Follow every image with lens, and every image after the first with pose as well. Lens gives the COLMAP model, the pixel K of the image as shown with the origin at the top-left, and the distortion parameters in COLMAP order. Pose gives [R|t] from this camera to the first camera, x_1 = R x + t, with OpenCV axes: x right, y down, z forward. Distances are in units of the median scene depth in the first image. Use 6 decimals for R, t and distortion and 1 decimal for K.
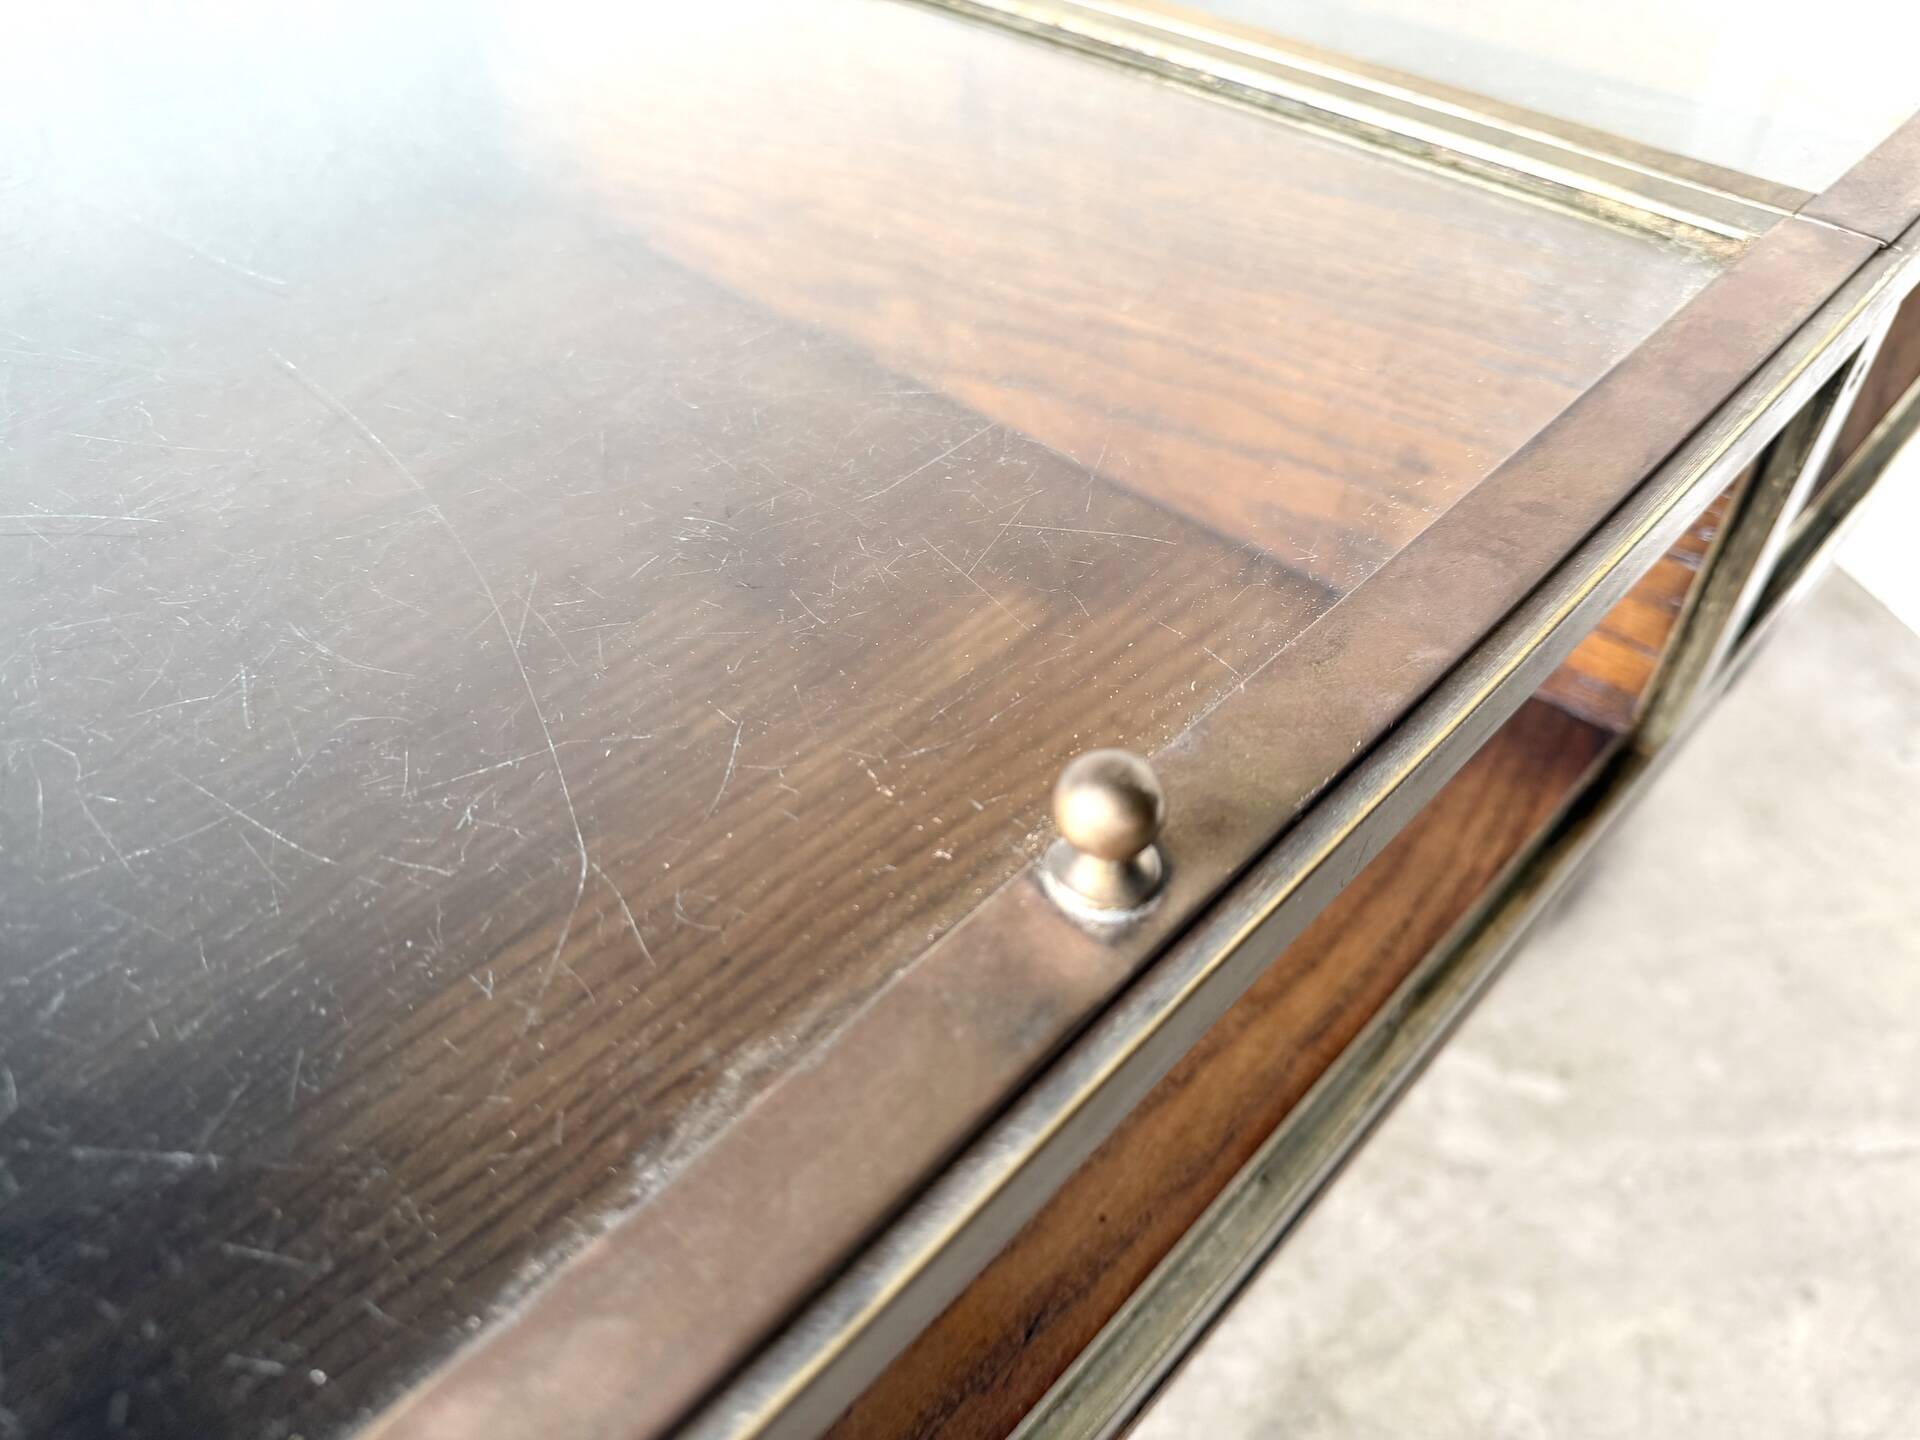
lens RADIAL K [[1428.0, 0, 983.8], [0, 1428.0, 756.0], [0, 0, 1]] dist [0.033962, -0.047605]
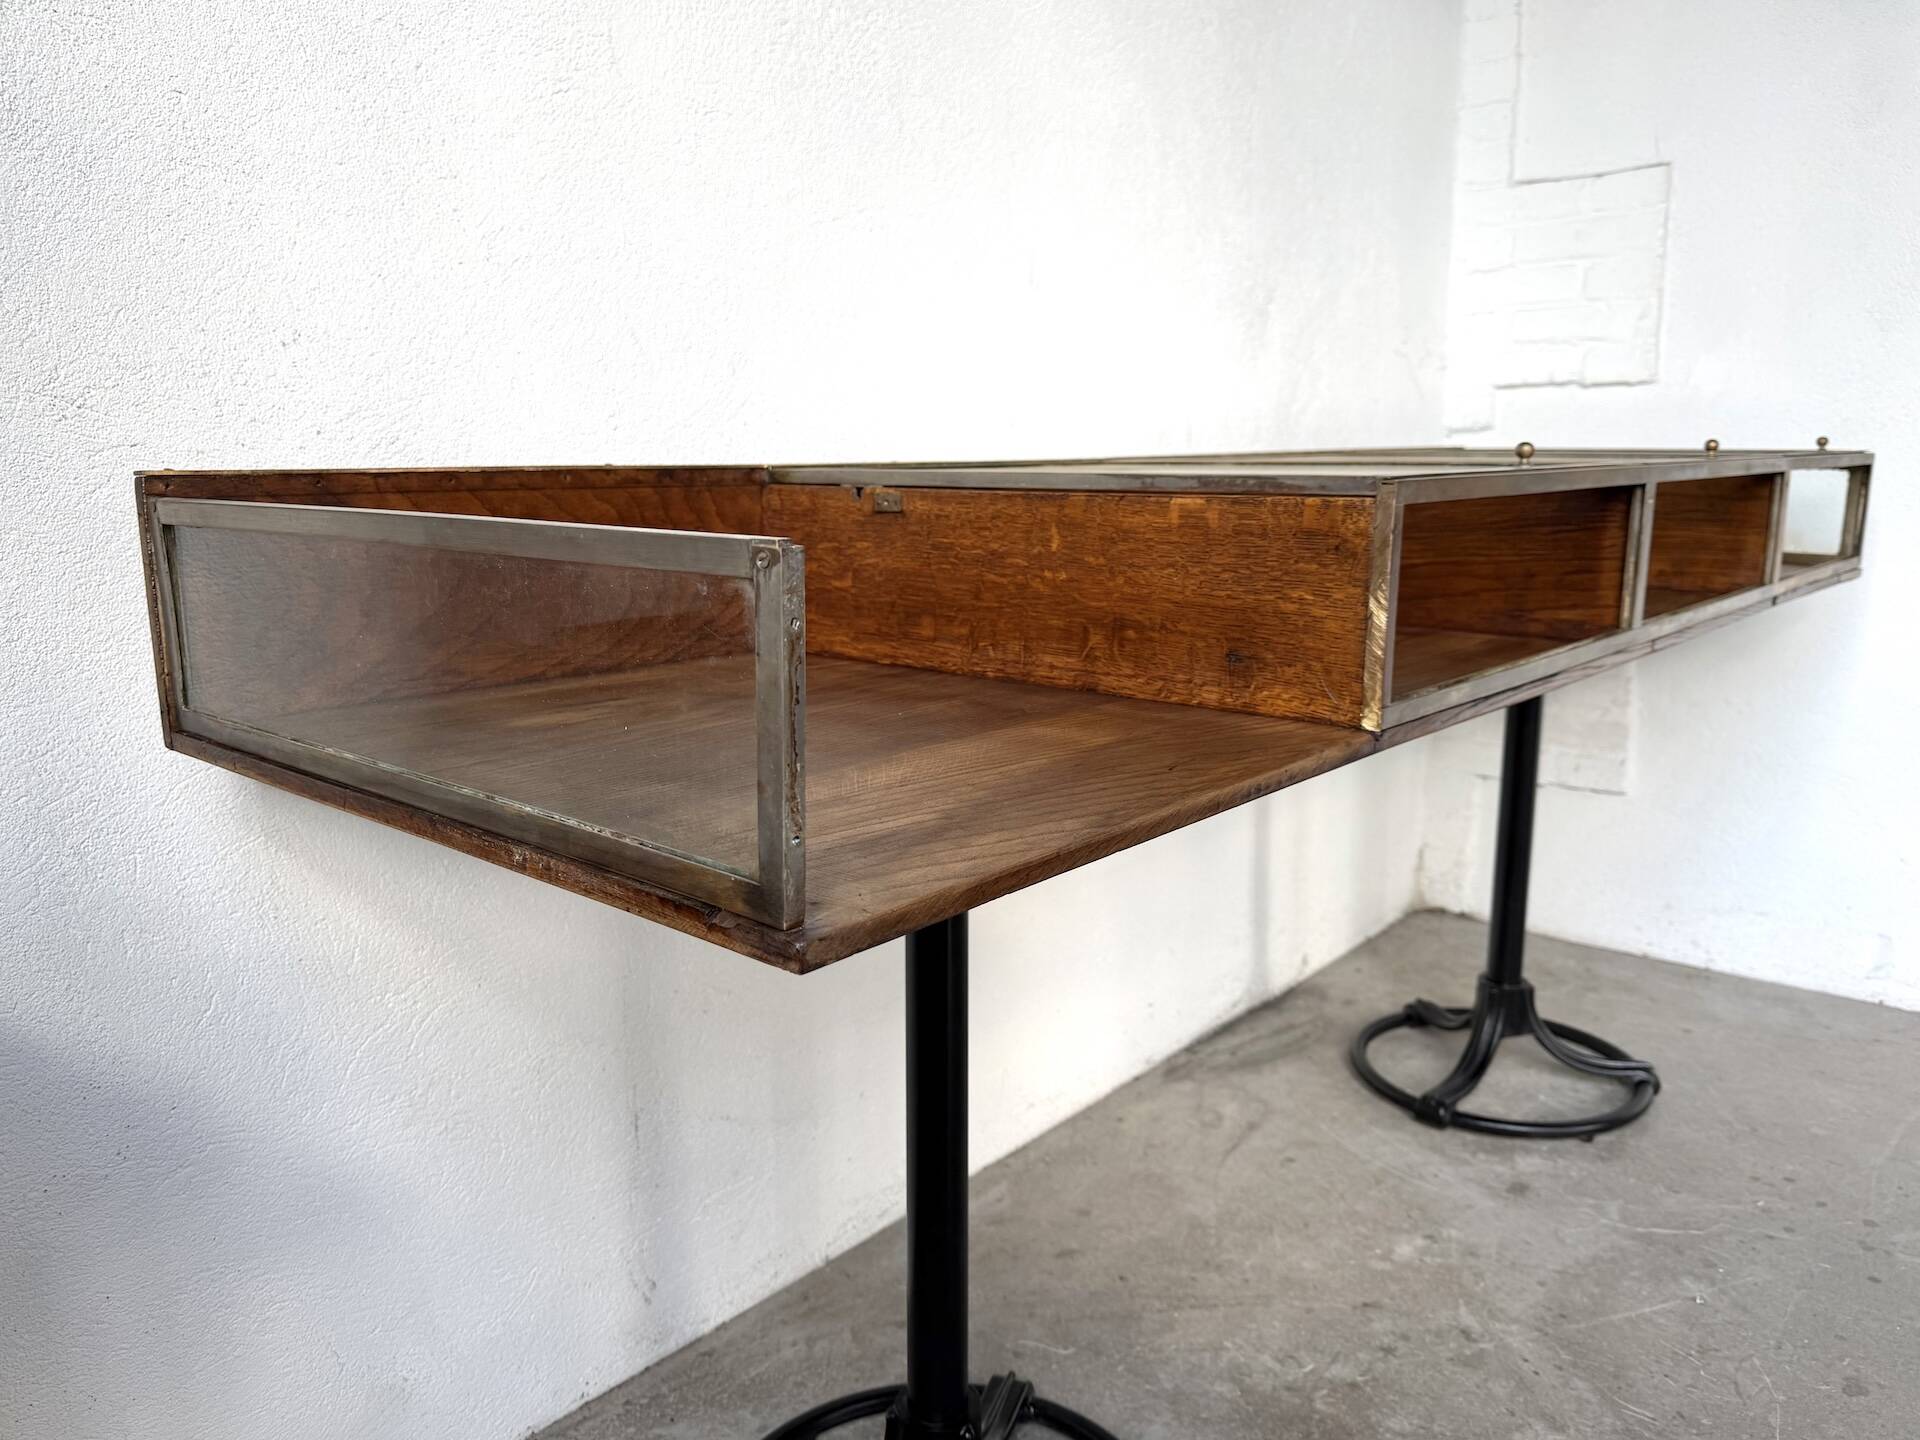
lens RADIAL K [[1428.0, 0, 956.8], [0, 1428.0, 727.2], [0, 0, 1]] dist [0.033962, -0.047605]
pose [[0.837344, -0.117155, 0.533976, -1.249186], [0.401009, 0.795488, -0.454302, 0.092131], [-0.371547, 0.594536, 0.713078, 0.069745]]
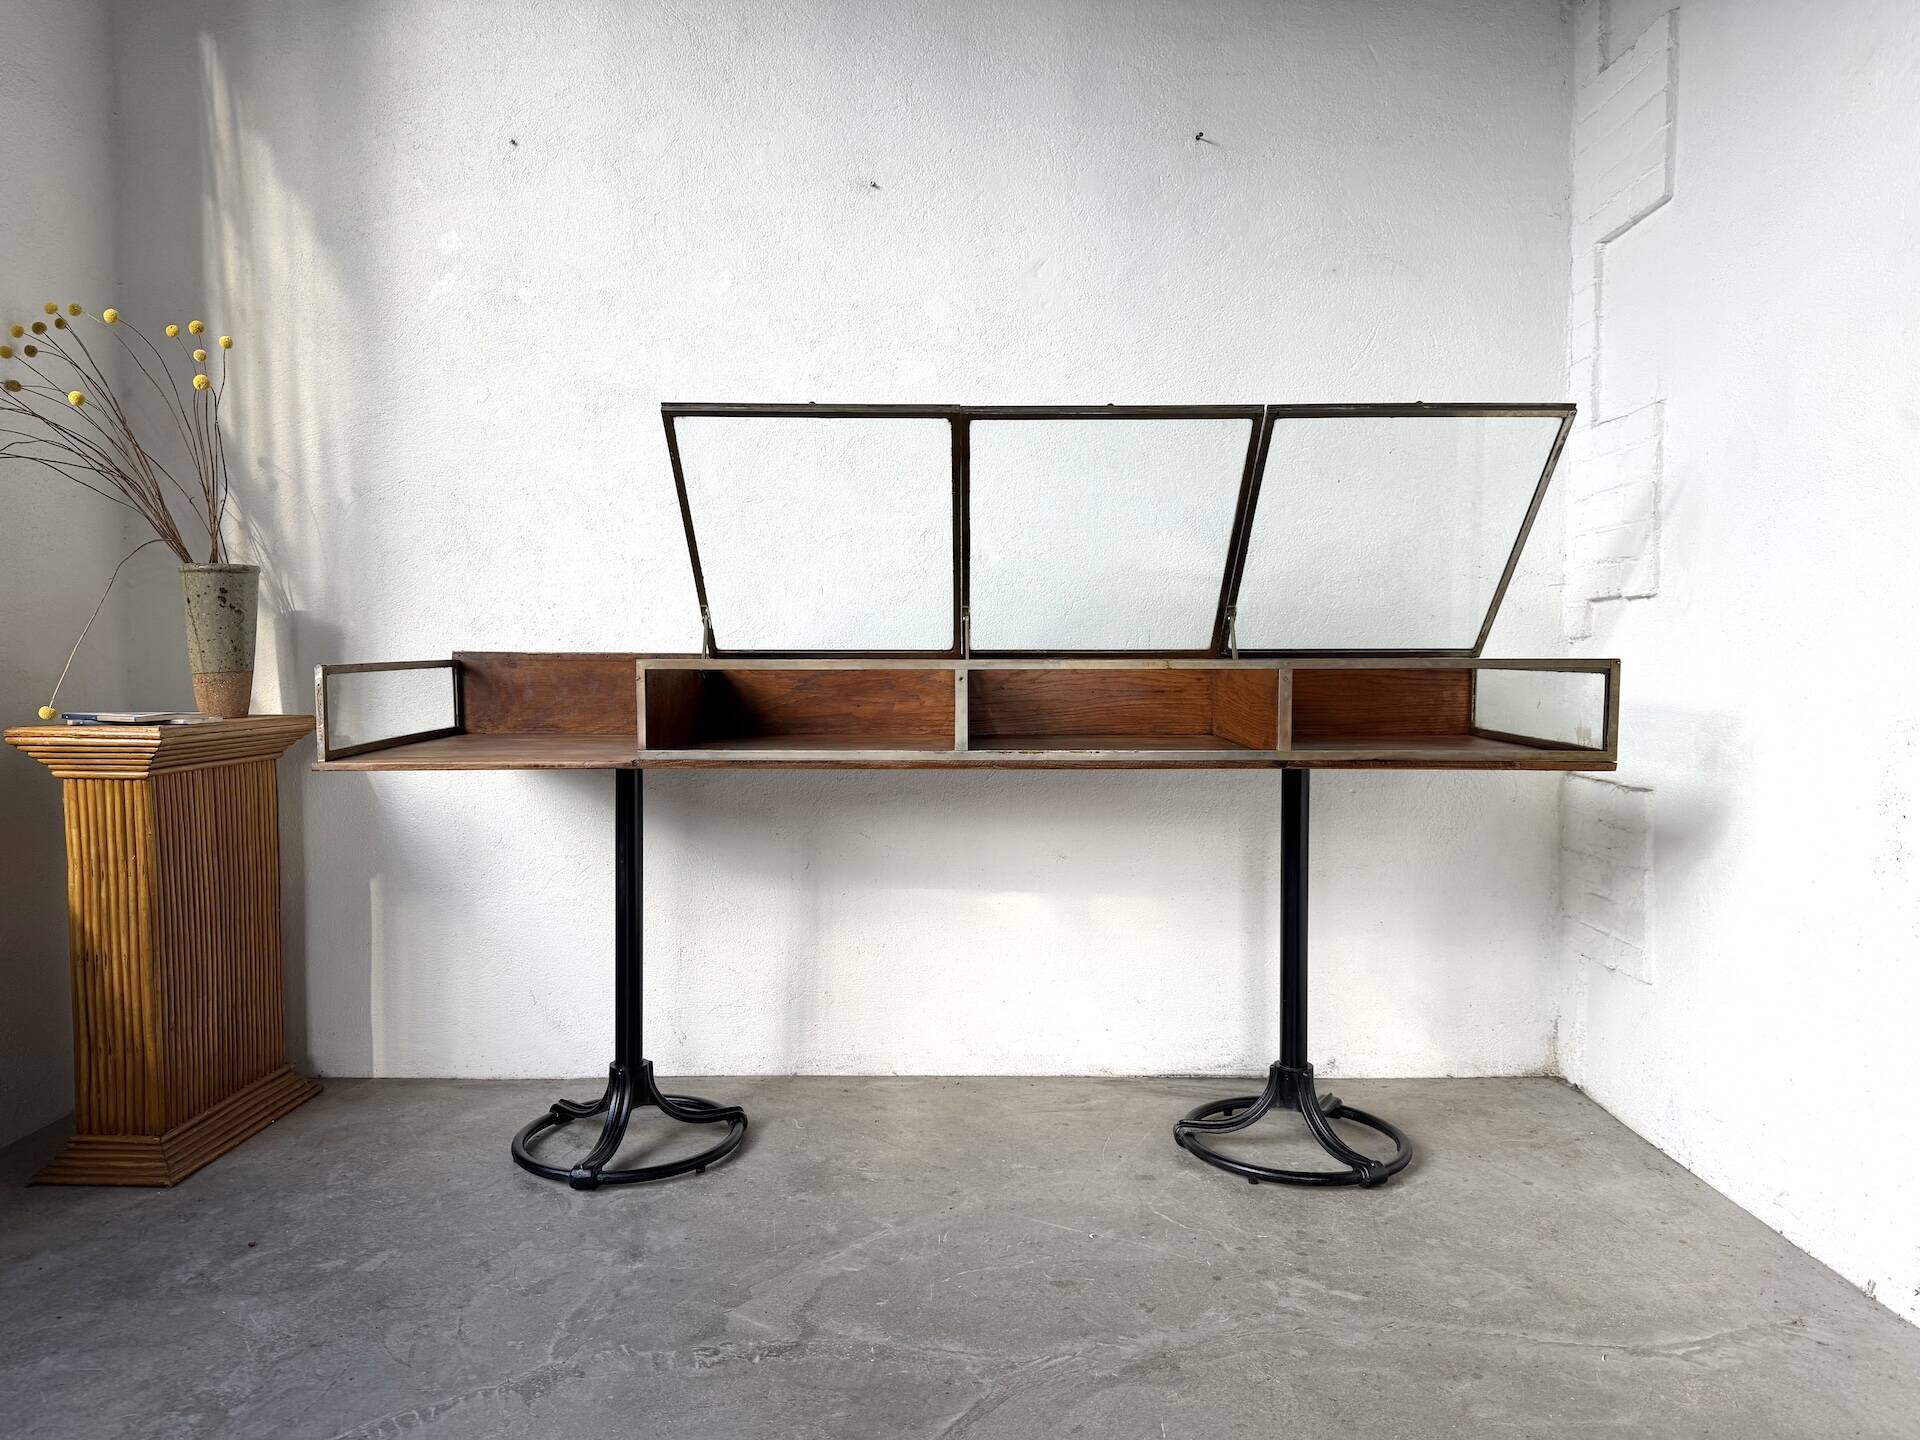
lens RADIAL K [[1369.5, 0, 956.3], [0, 1369.5, 718.1], [0, 0, 1]] dist [0.030085, -0.040515]
pose [[0.960218, 0.011870, -0.279000, 0.424854], [-0.199024, 0.729921, -0.653915, 0.977618], [0.195886, 0.683428, 0.703246, -0.769298]]
